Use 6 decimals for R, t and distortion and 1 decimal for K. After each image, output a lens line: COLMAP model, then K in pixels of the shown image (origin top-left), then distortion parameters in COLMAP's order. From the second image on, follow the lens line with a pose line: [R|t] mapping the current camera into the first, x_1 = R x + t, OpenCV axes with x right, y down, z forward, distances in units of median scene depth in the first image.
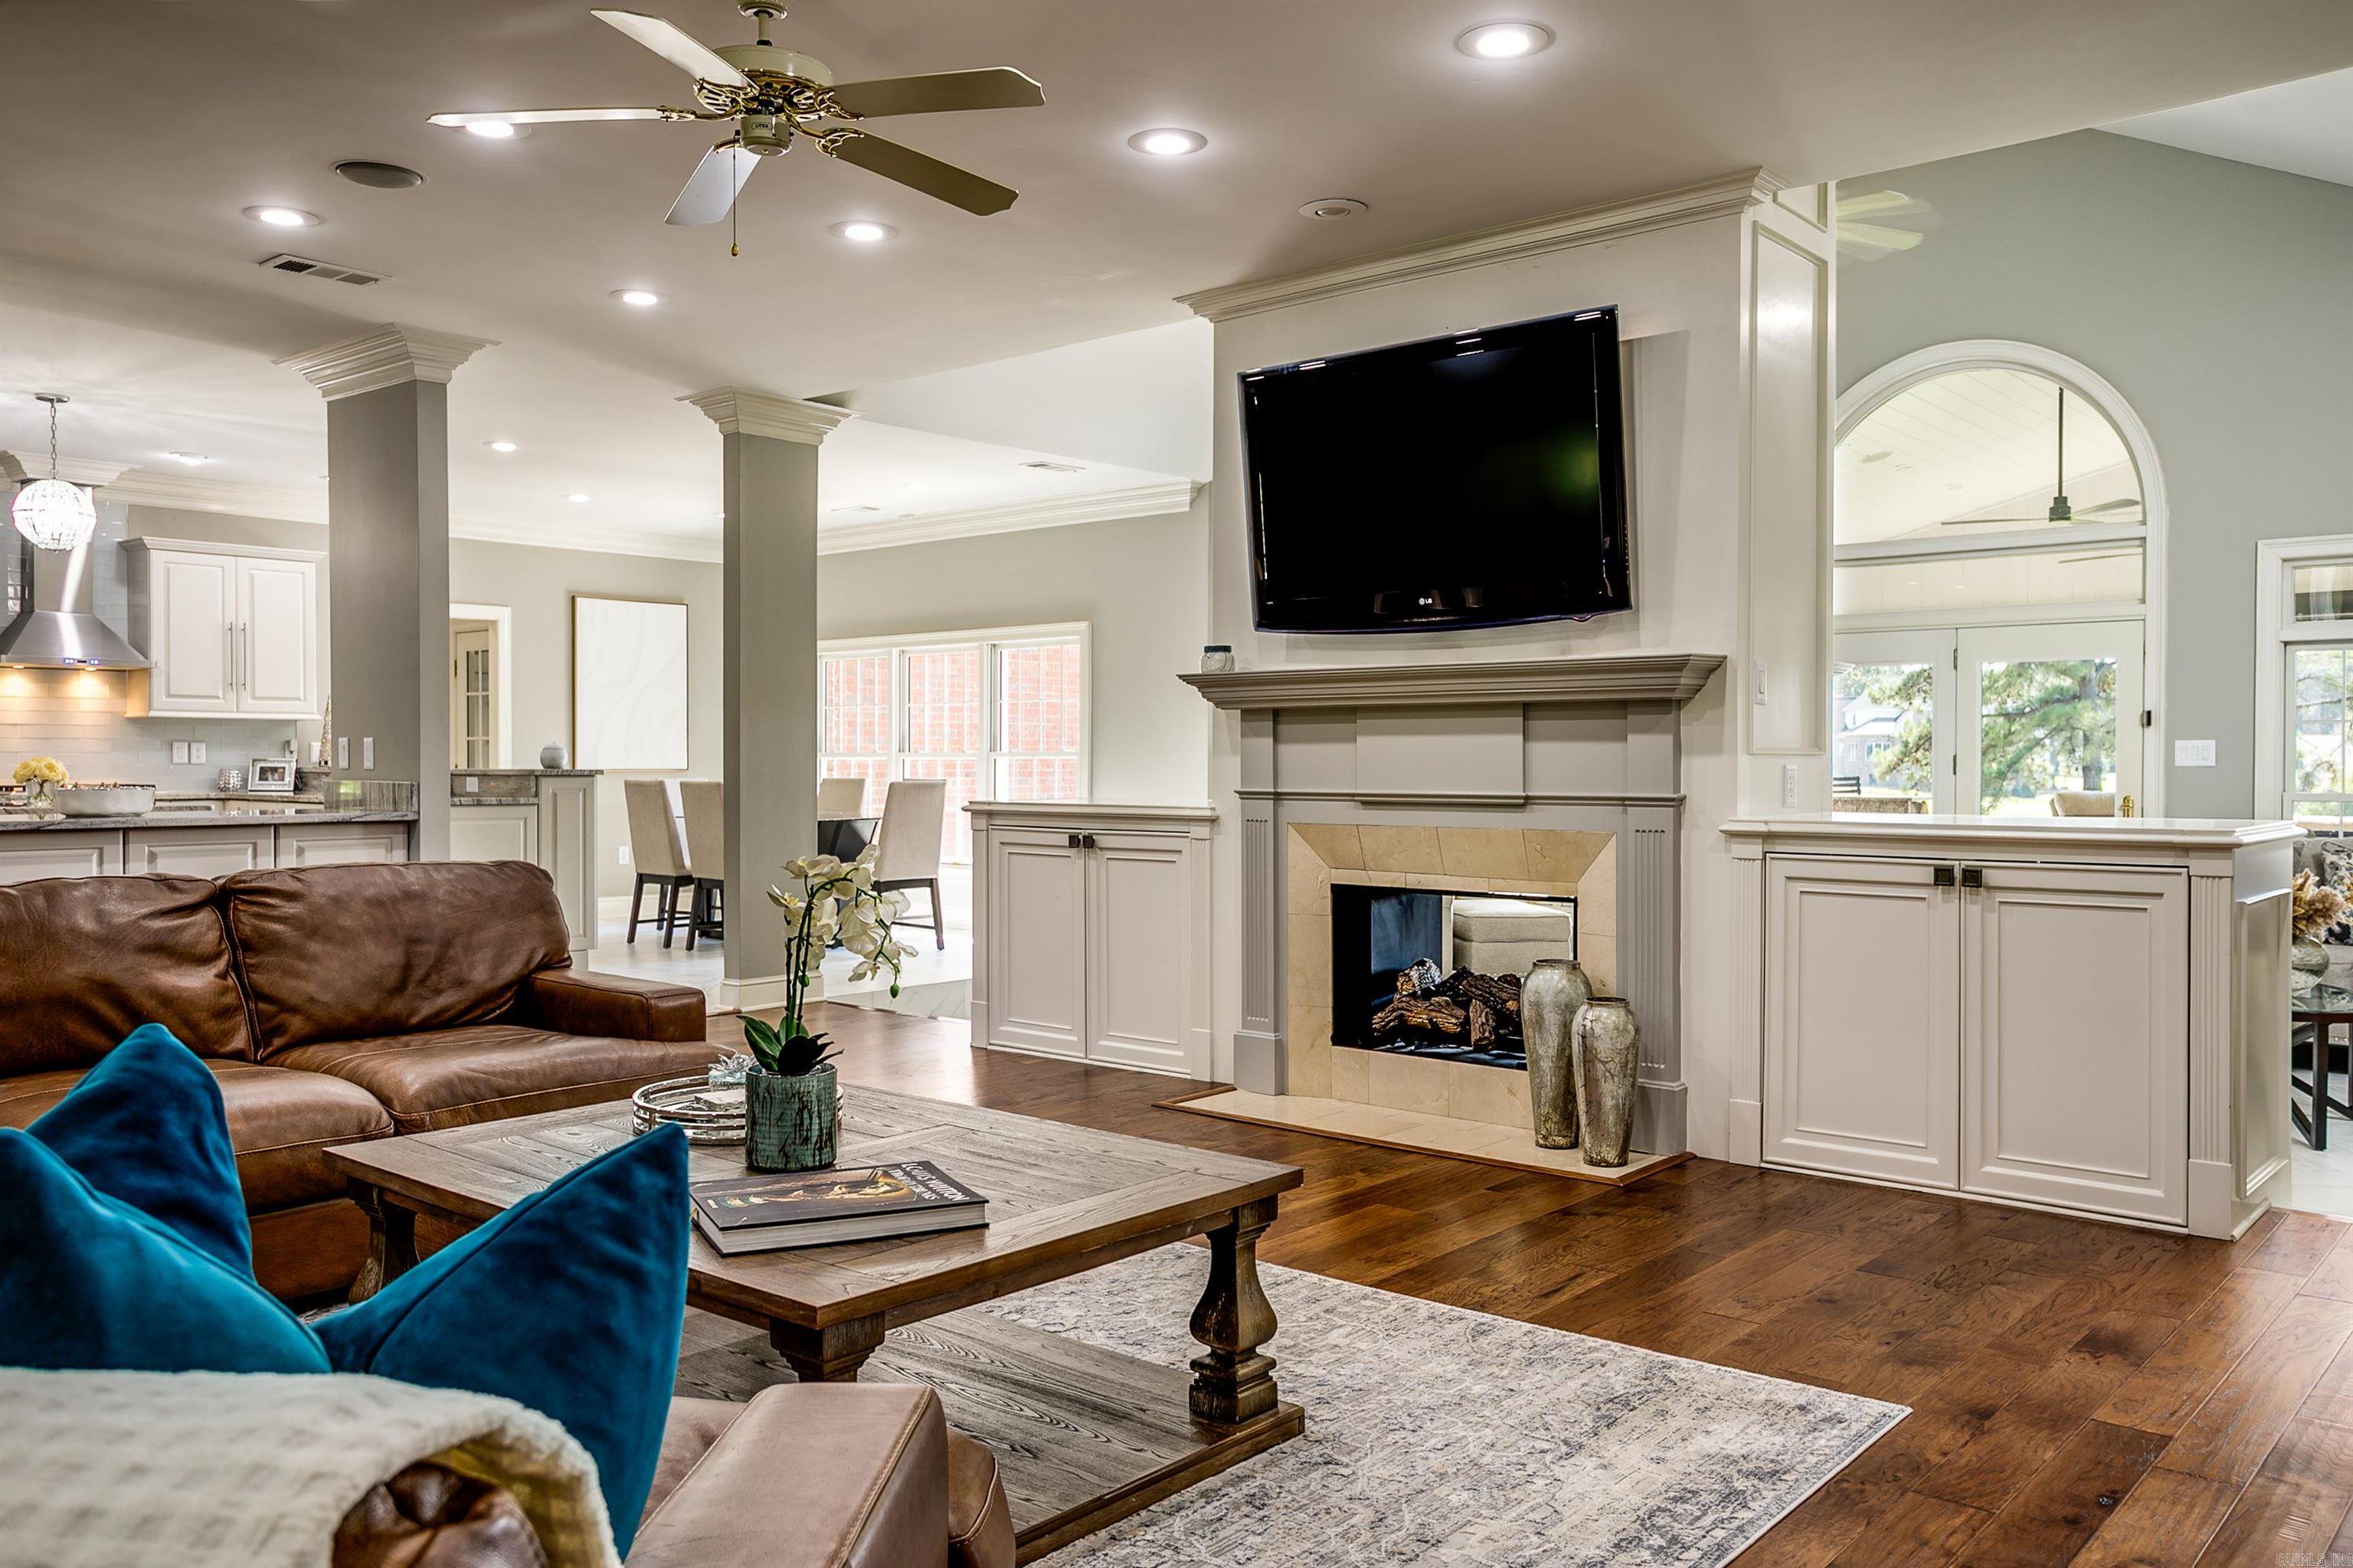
lens RADIAL K [[1774.2, 0, 1185.0], [0, 1774.2, 774.3], [0, 0, 1]] dist [-0.016719, -0.005997]
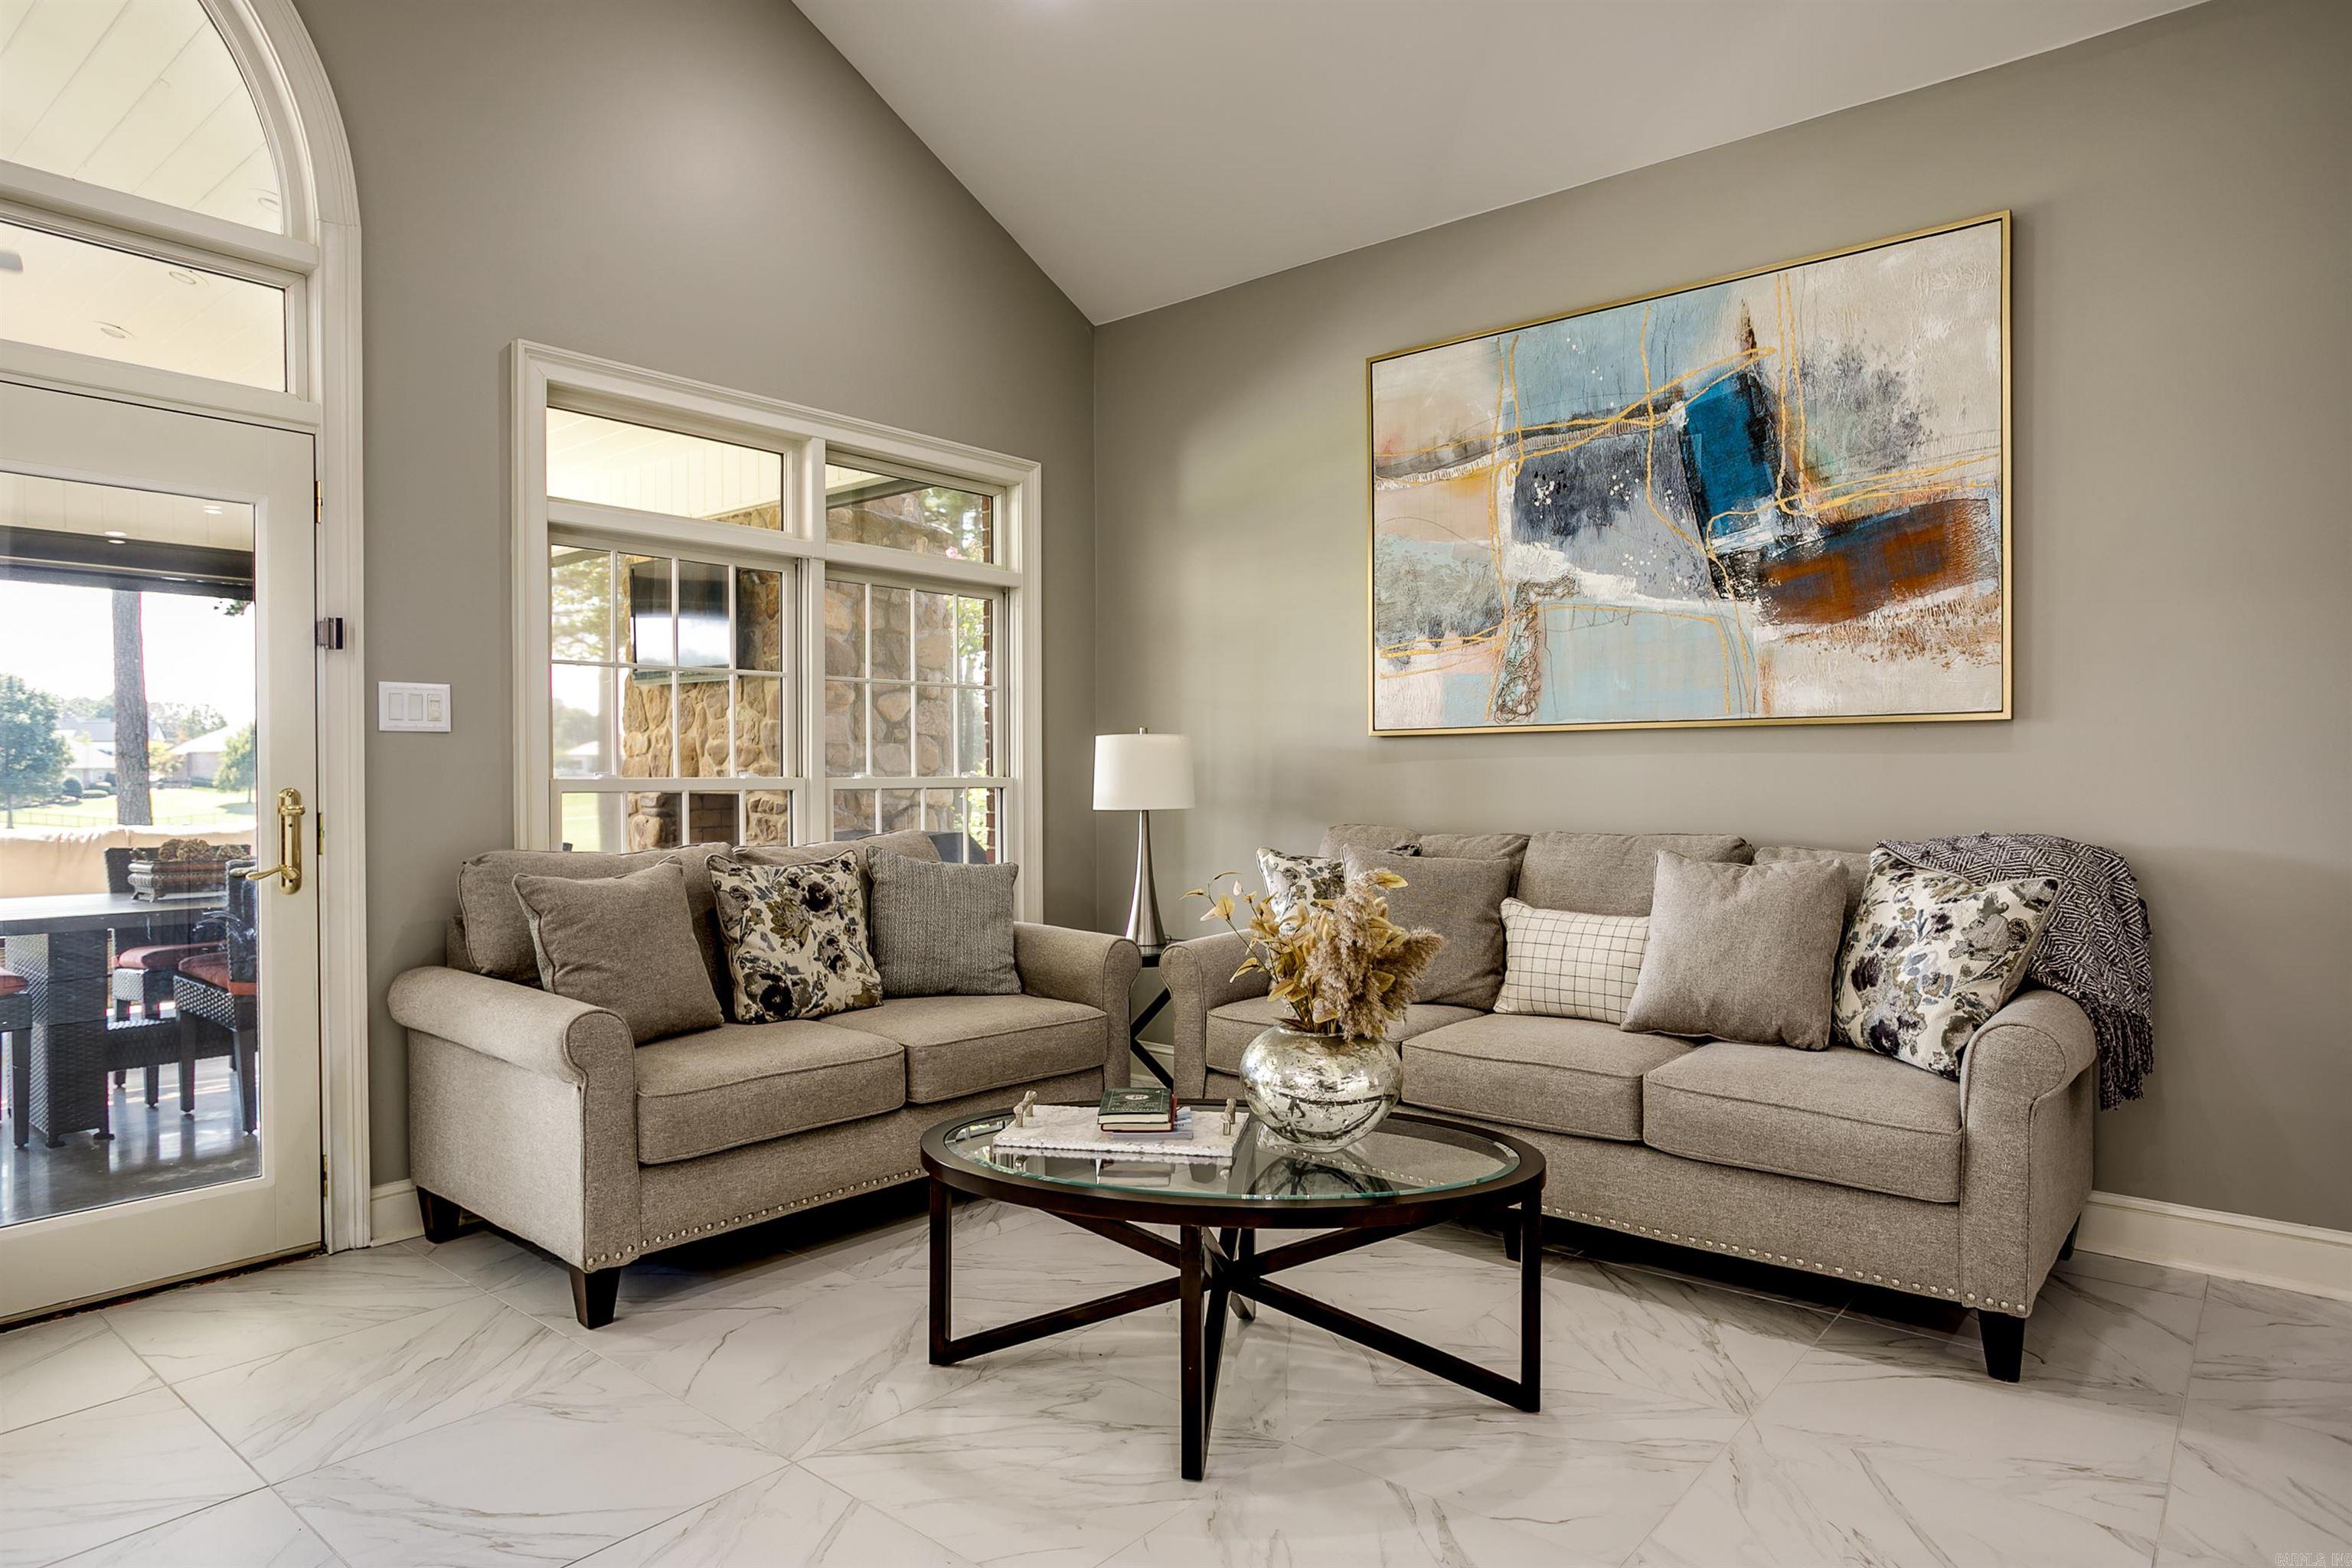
lens RADIAL K [[1366.2, 0, 1171.3], [0, 1366.2, 775.0], [0, 0, 1]] dist [-0.013165, 0.005736]
pose [[-0.024219, -0.001000, 0.999706, 0.218902], [0.012156, 0.999925, 0.001295, 0.015240], [-0.999633, 0.012184, -0.024205, 1.093284]]
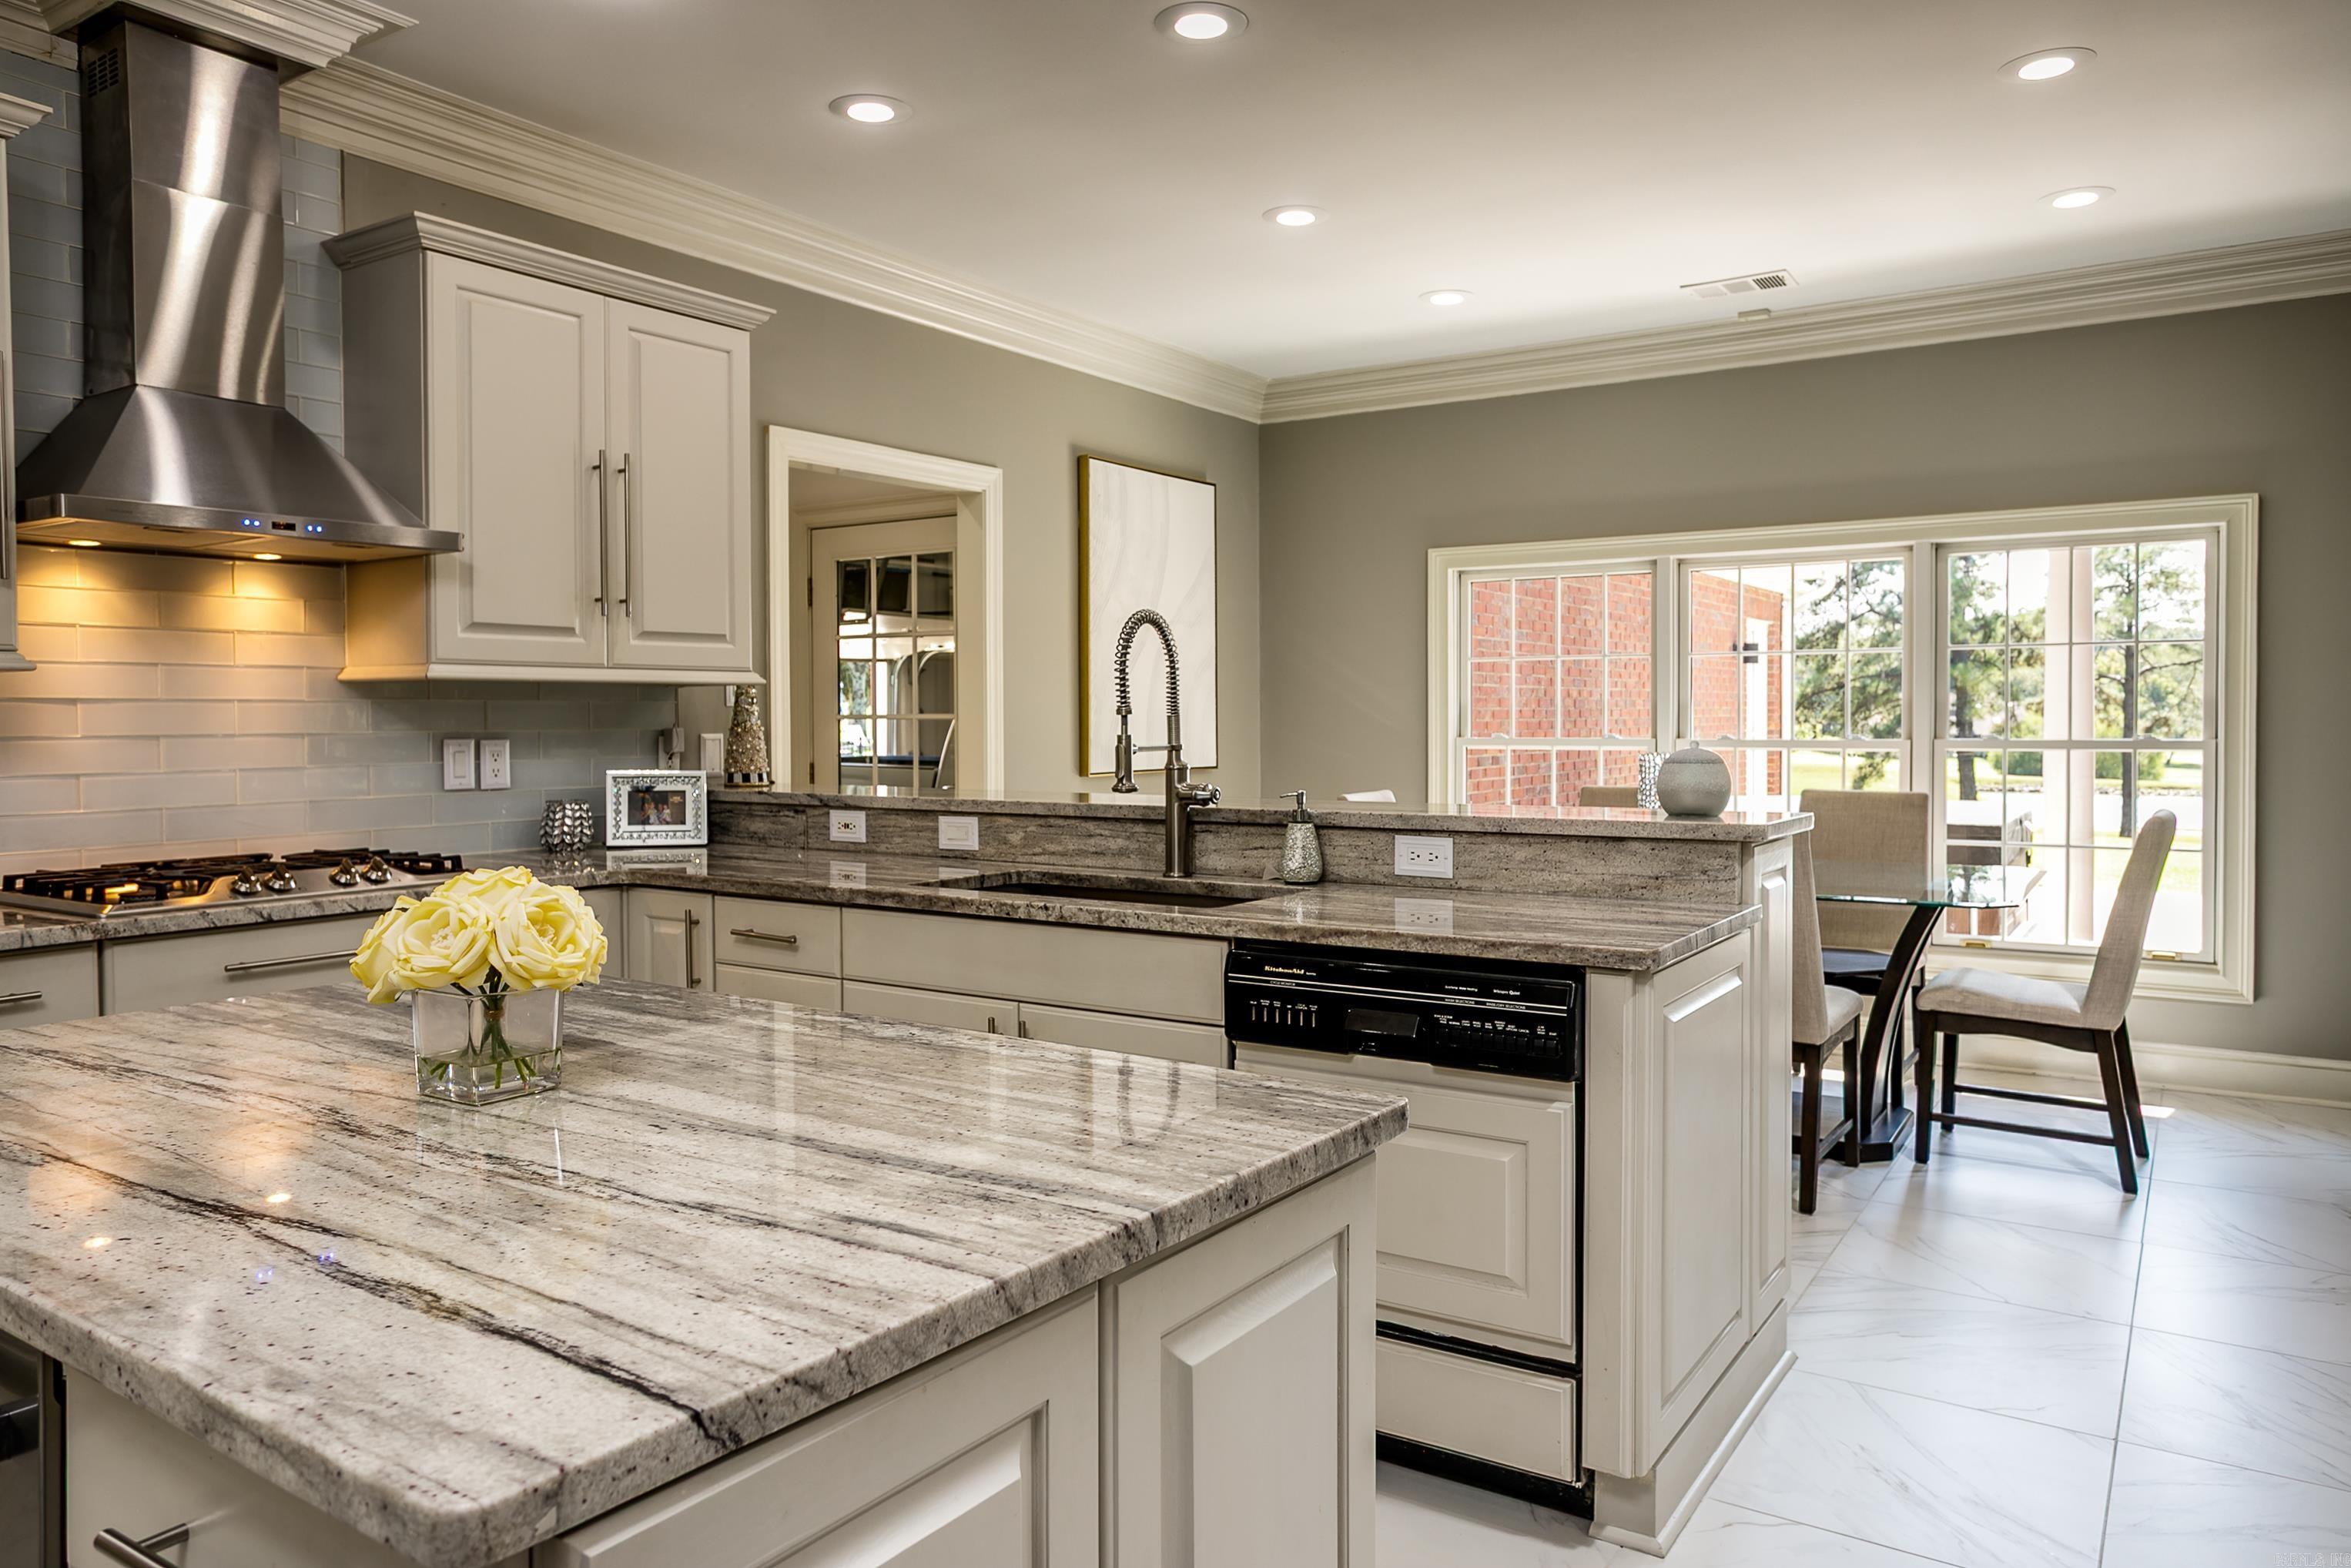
lens RADIAL K [[1608.5, 0, 1186.5], [0, 1608.5, 747.7], [0, 0, 1]] dist [-0.011293, 0.003551]
pose [[0.987974, -0.007439, 0.154440, -0.801256], [0.005265, 0.999881, 0.014483, -0.036428], [-0.154529, -0.013495, 0.987896, 1.039627]]
